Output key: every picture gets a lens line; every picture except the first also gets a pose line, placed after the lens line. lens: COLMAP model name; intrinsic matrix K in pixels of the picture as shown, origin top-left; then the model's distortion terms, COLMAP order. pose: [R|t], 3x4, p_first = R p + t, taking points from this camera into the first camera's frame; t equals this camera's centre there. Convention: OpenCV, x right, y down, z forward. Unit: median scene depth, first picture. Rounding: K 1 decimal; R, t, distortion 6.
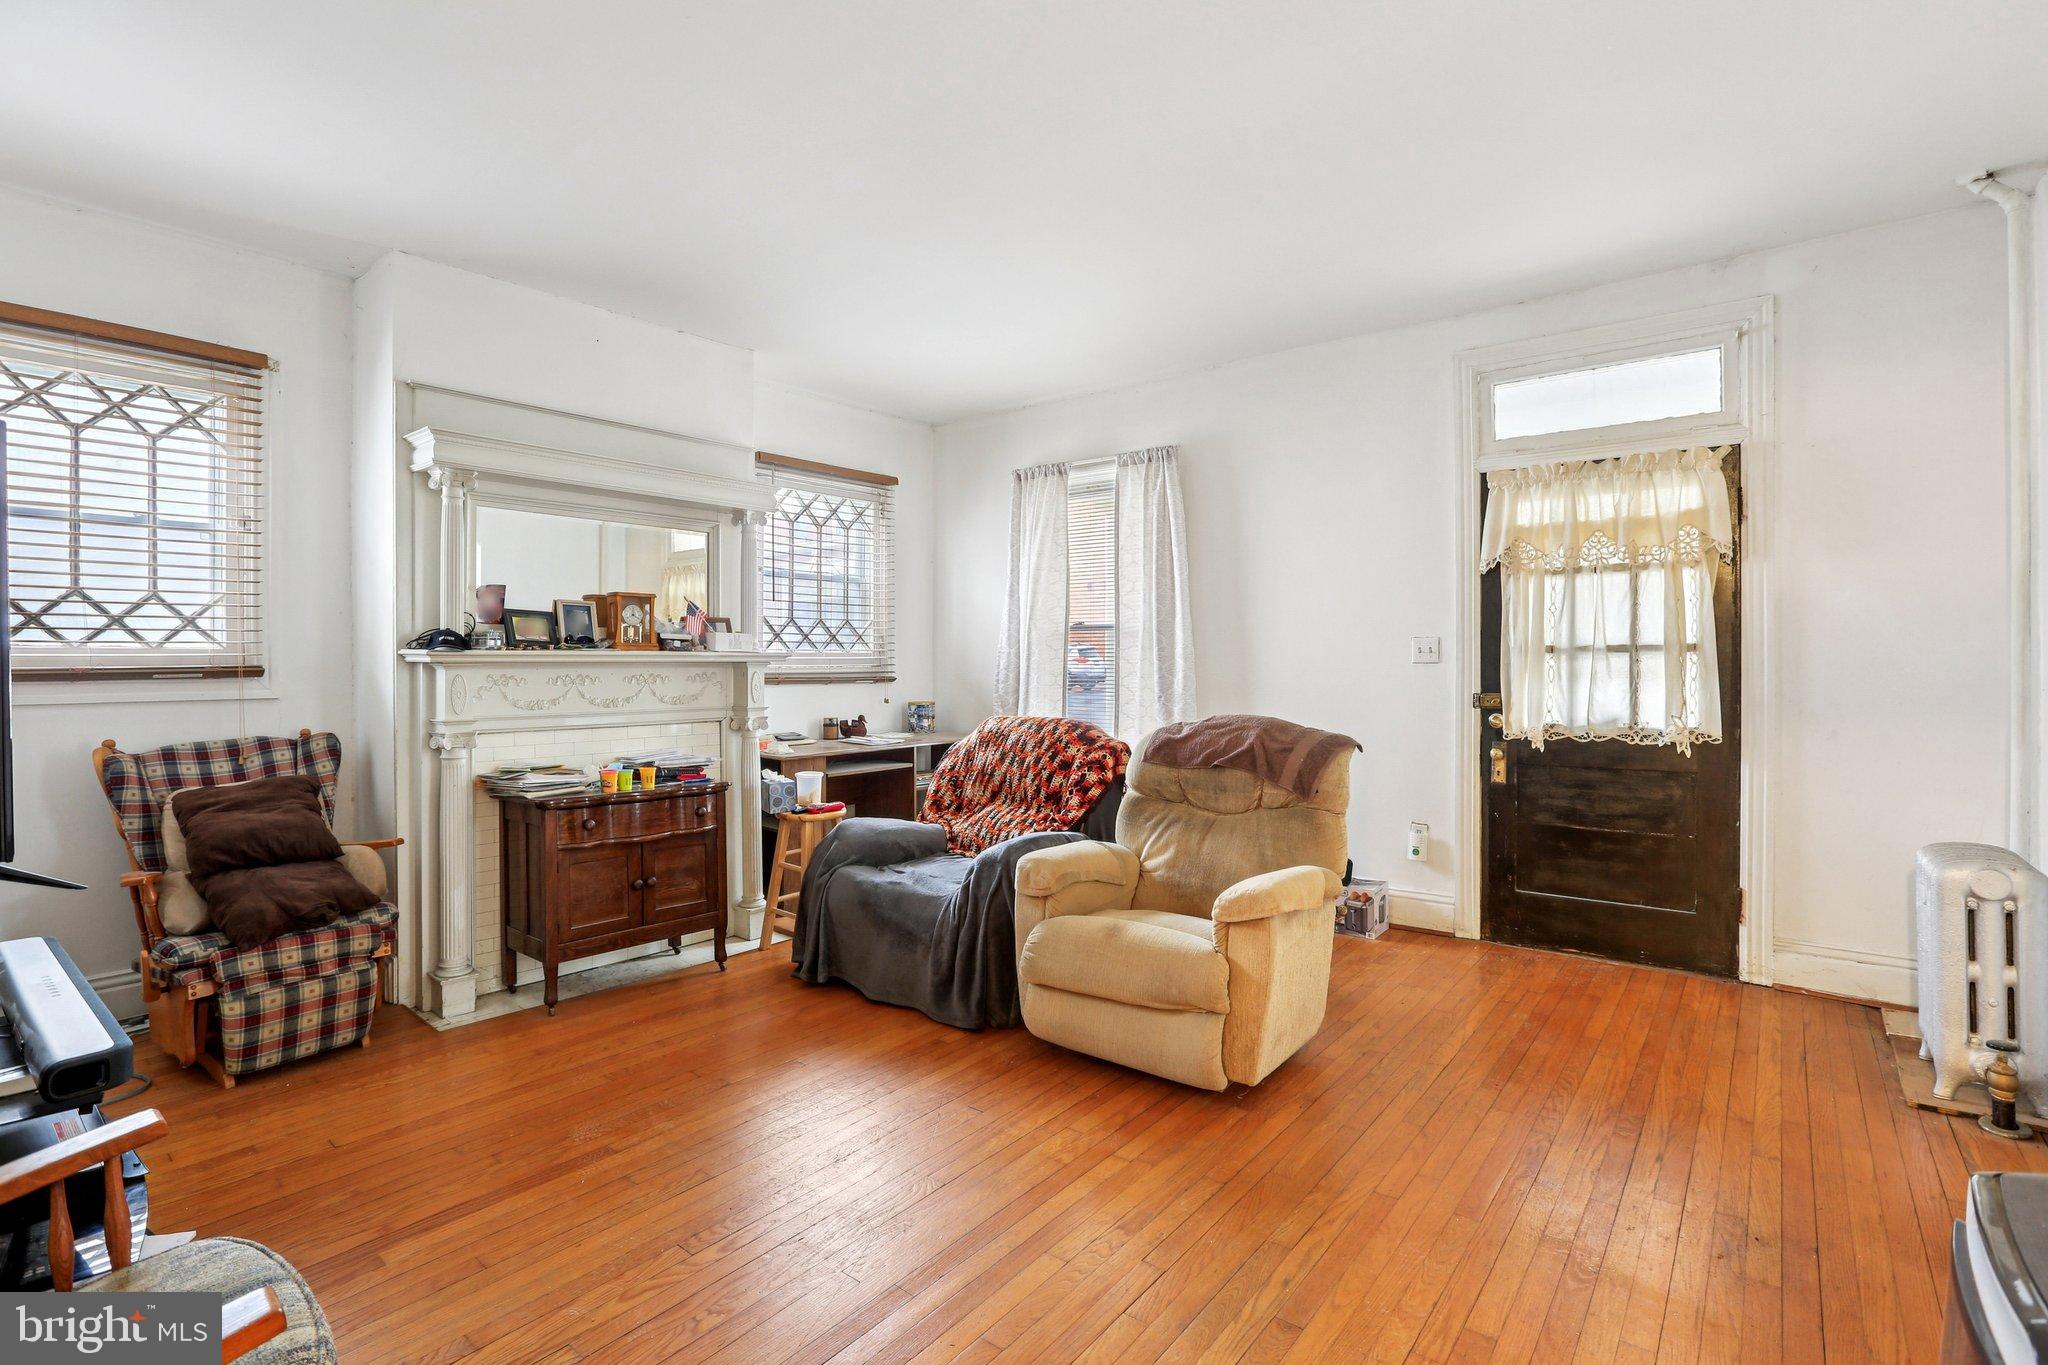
lens RADIAL K [[946.9, 0, 1023.5], [0, 946.9, 661.9], [0, 0, 1]] dist [-0.037303, 0.010875]
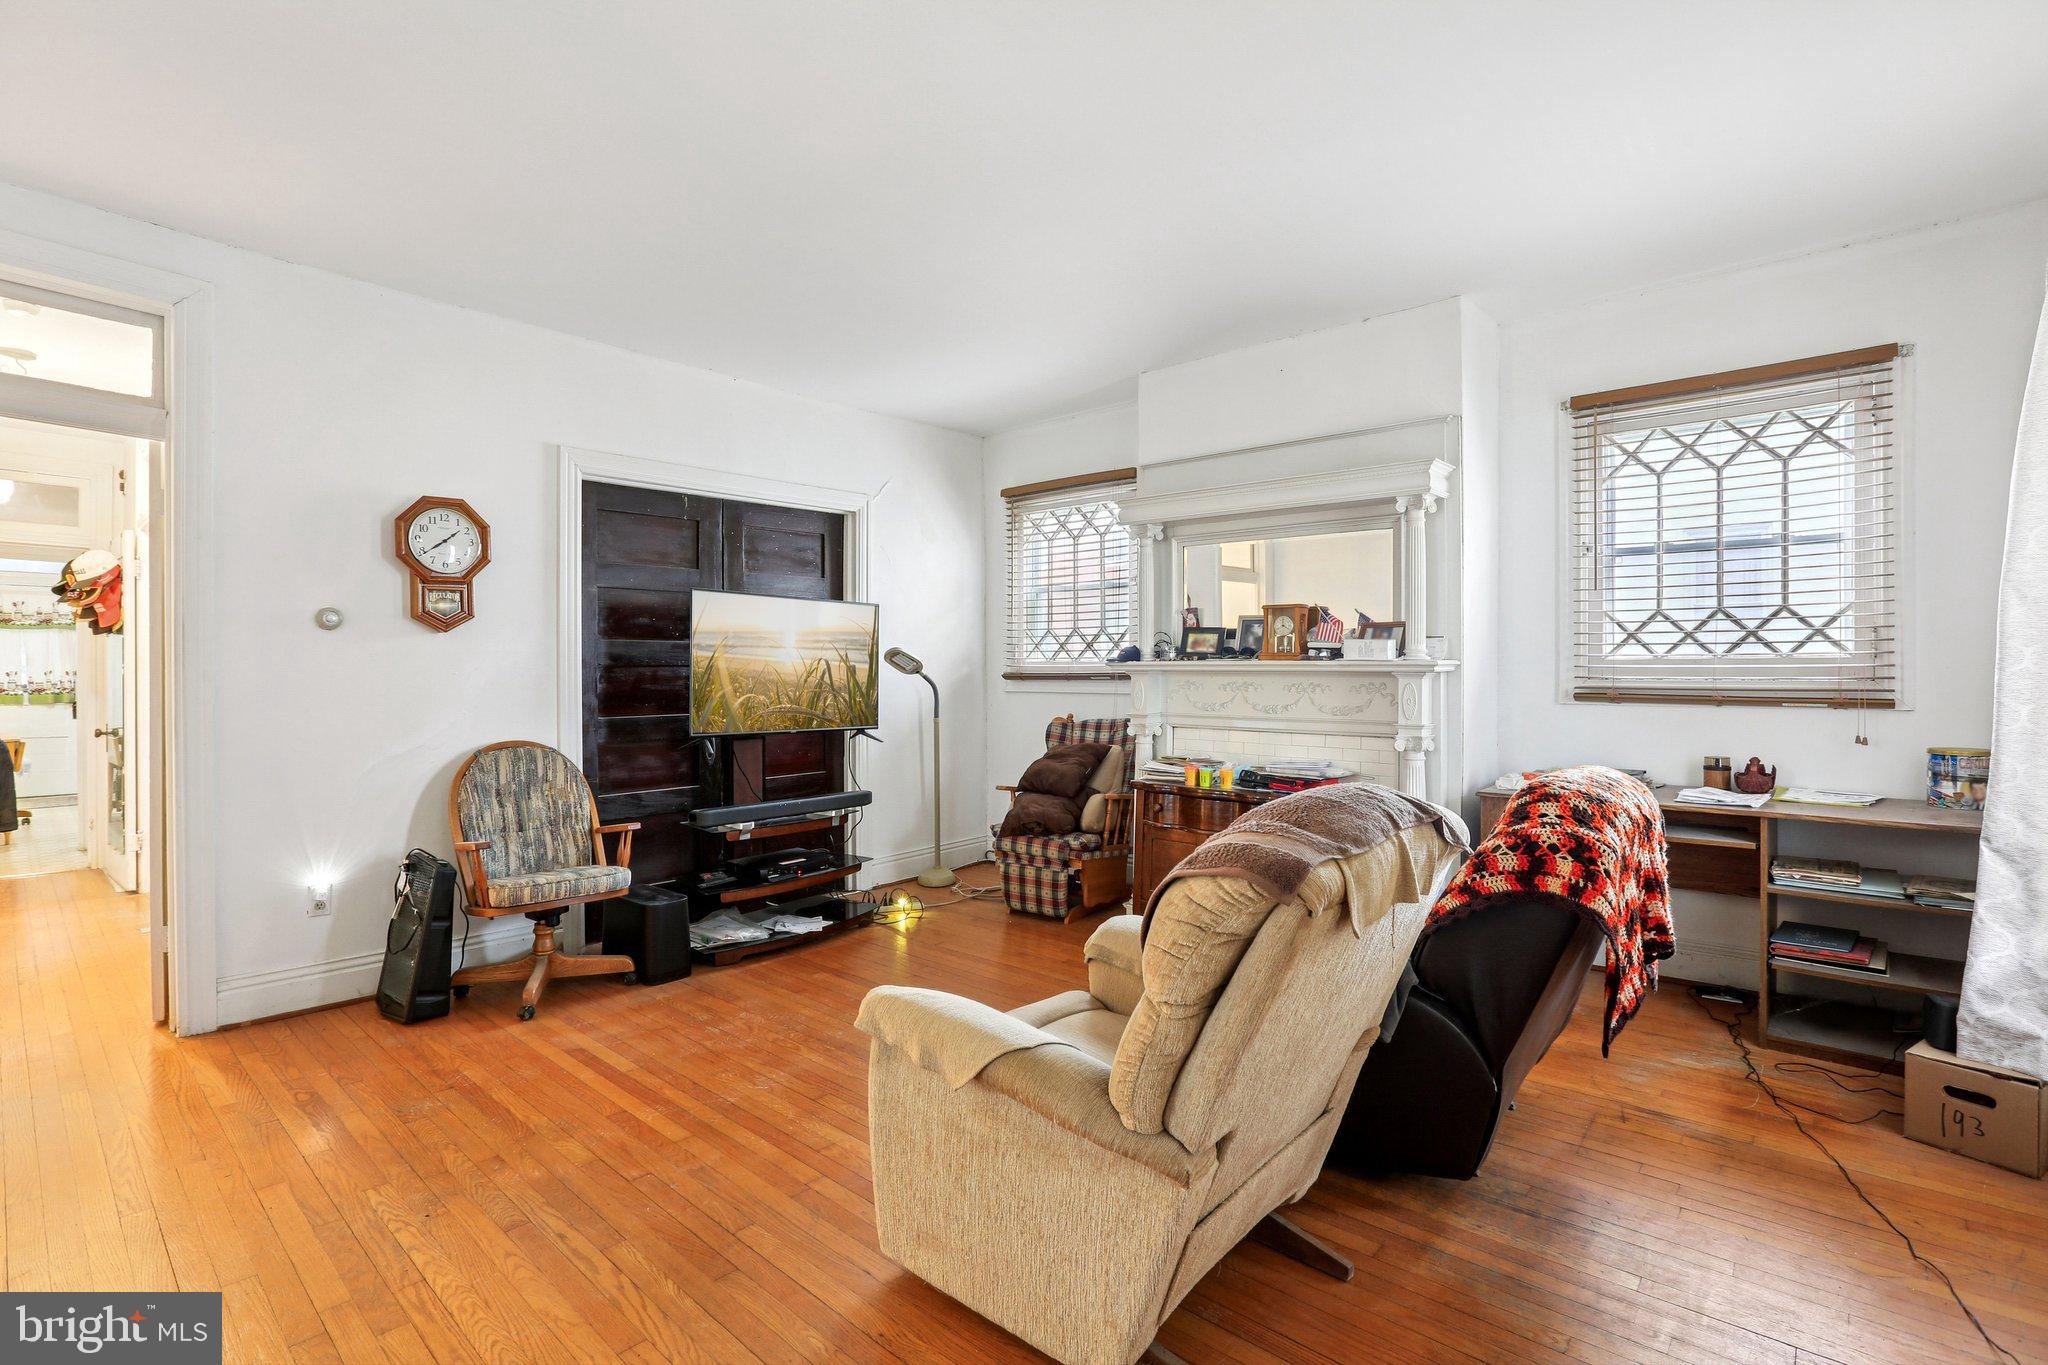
lens RADIAL K [[946.9, 0, 1042.7], [0, 946.9, 676.7], [0, 0, 1]] dist [-0.037303, 0.010875]
pose [[-0.025873, 0.007872, -0.999634, 0.783912], [-0.003712, 0.999961, 0.007971, -0.000575], [0.999658, 0.003917, -0.025843, 0.946761]]
